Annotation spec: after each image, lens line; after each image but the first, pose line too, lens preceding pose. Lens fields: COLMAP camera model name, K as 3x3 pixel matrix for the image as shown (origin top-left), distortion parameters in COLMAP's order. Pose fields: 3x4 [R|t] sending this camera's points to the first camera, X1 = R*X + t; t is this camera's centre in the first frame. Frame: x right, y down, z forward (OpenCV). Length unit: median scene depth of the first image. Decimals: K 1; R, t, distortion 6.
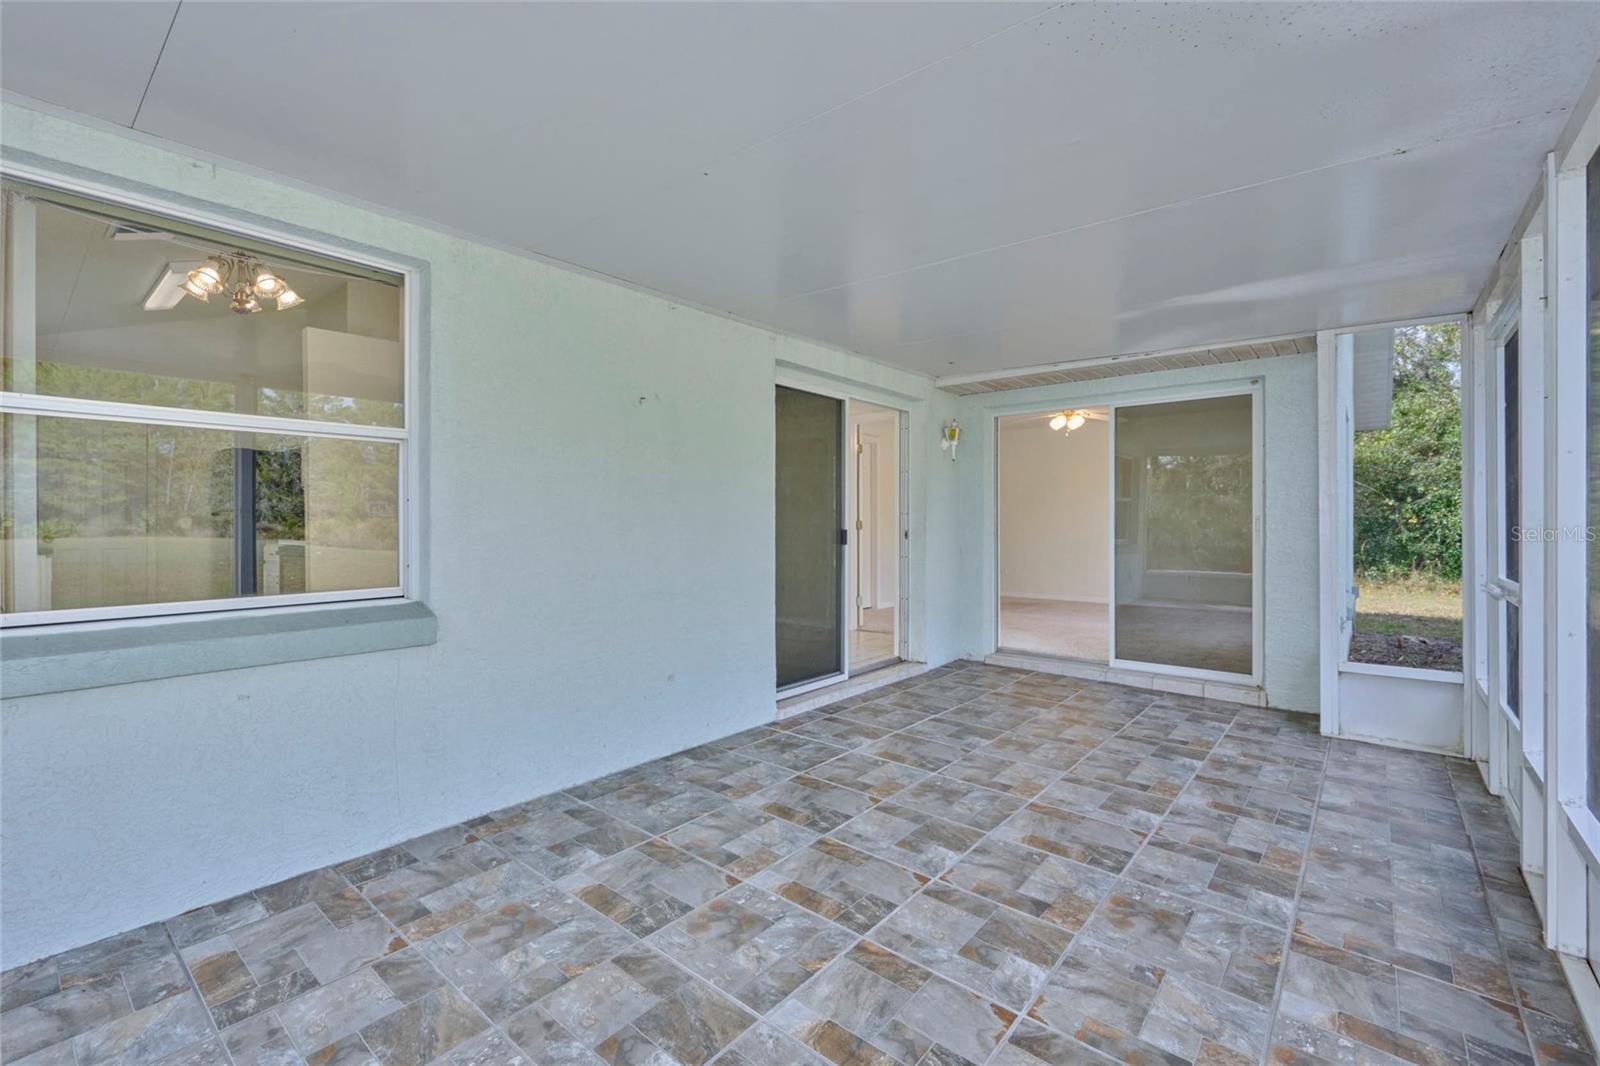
lens RADIAL K [[647.6, 0, 803.3], [0, 647.6, 521.1], [0, 0, 1]] dist [0.000964, 0.000253]
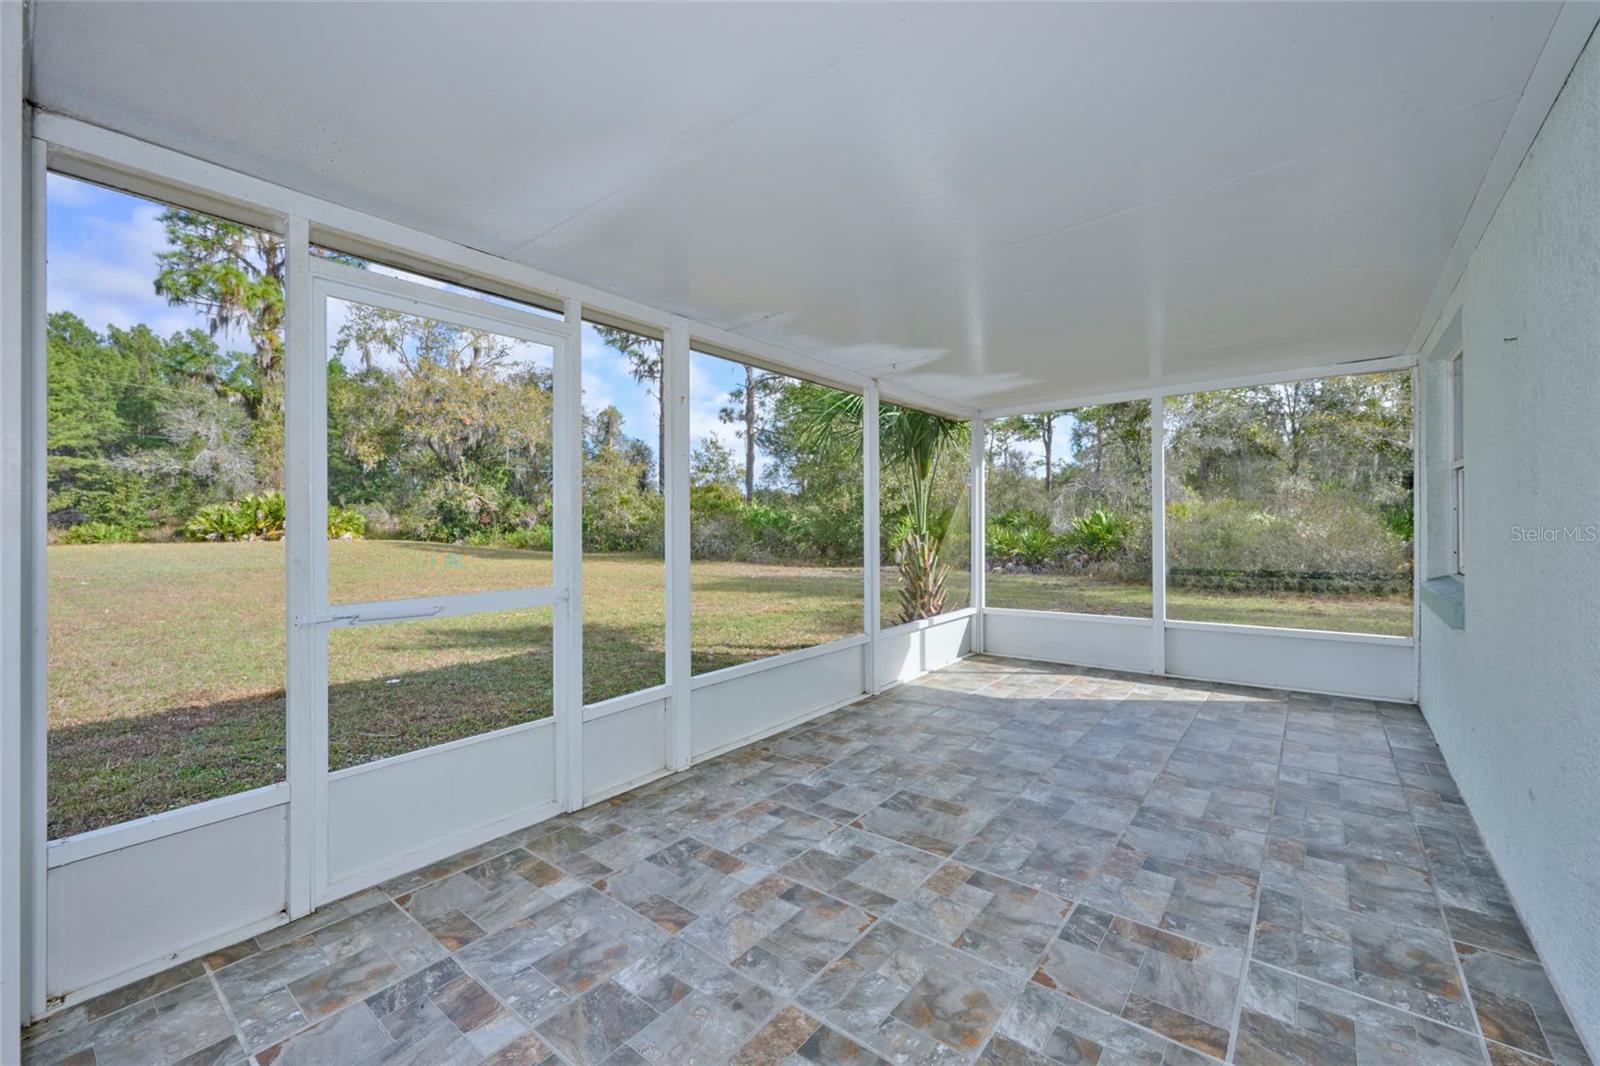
lens RADIAL K [[647.6, 0, 803.3], [0, 647.6, 521.1], [0, 0, 1]] dist [0.000964, 0.000253]
pose [[-0.999969, 0.005498, 0.005649, 0.499103], [0.005486, 0.999982, -0.002249, -0.017302], [-0.005661, -0.002218, -0.999982, 1.731277]]
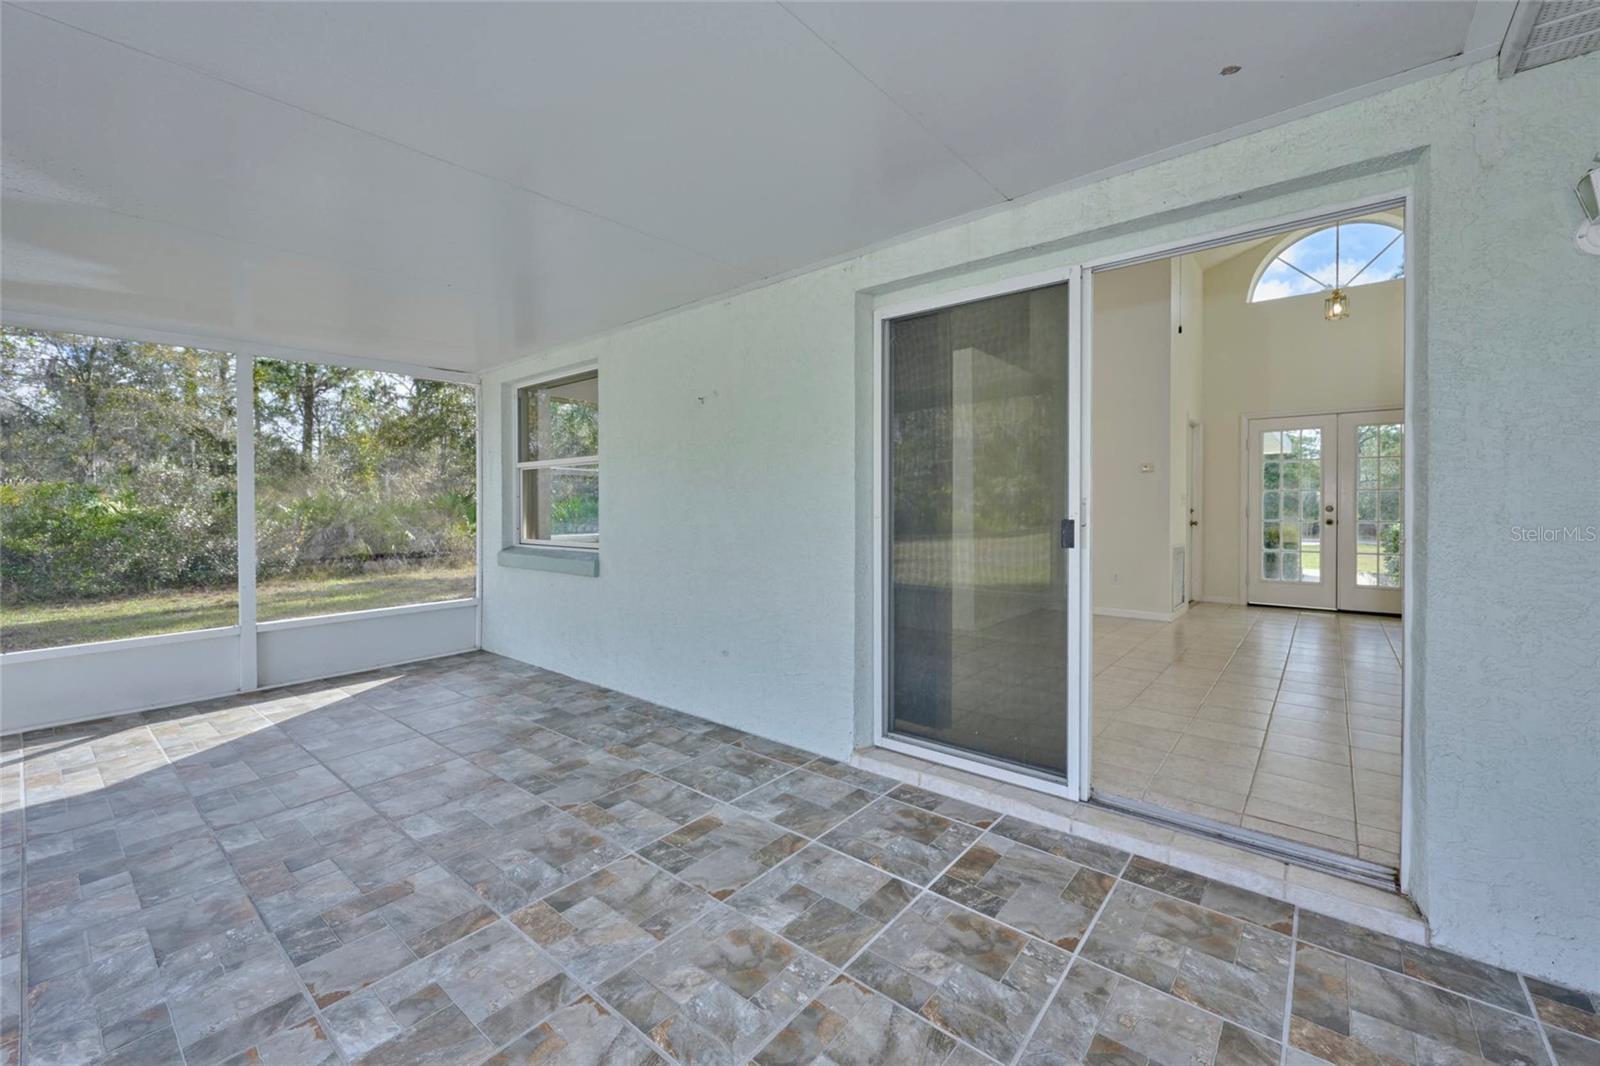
lens RADIAL K [[679.8, 0, 804.1], [0, 679.8, 508.8], [0, 0, 1]] dist [-0.000051, -0.000239]
pose [[0.002987, 0.001959, -0.999994, 0.986489], [0.003499, 0.999992, 0.001969, 0.003099], [0.999989, -0.003505, 0.002980, 1.218327]]
